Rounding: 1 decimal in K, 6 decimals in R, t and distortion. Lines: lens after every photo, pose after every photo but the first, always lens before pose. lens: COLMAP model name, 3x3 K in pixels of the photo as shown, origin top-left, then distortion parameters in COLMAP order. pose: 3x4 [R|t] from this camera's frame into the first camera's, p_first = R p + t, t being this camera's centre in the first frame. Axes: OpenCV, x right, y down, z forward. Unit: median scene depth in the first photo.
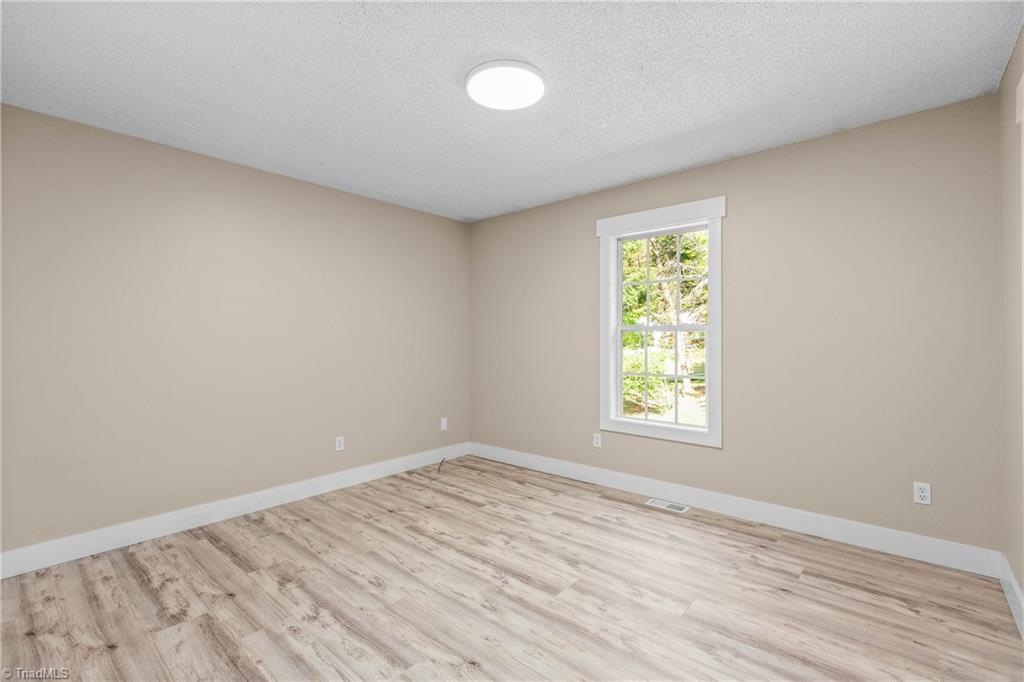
lens RADIAL K [[463.4, 0, 512.0], [0, 463.4, 341.0], [0, 0, 1]] dist [-0.001899, -0.000522]
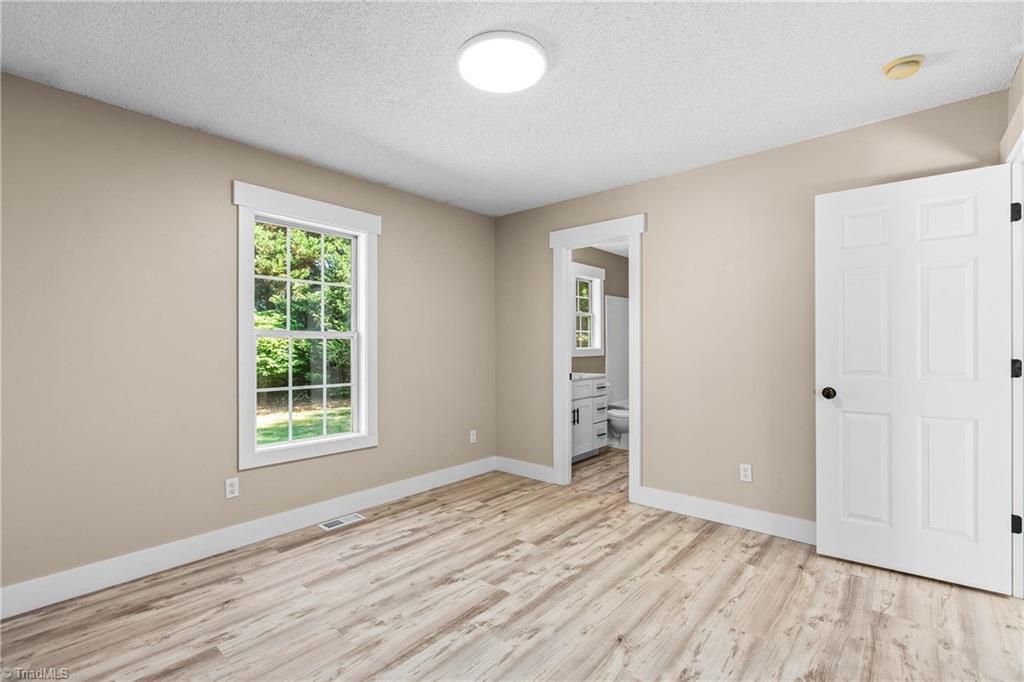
lens RADIAL K [[463.4, 0, 512.0], [0, 463.4, 341.0], [0, 0, 1]] dist [-0.001899, -0.000522]
pose [[-0.012140, 0.013696, 0.999833, -0.720668], [0.010217, 0.999856, -0.013572, 0.004096], [-0.999874, 0.010050, -0.012278, 0.770847]]
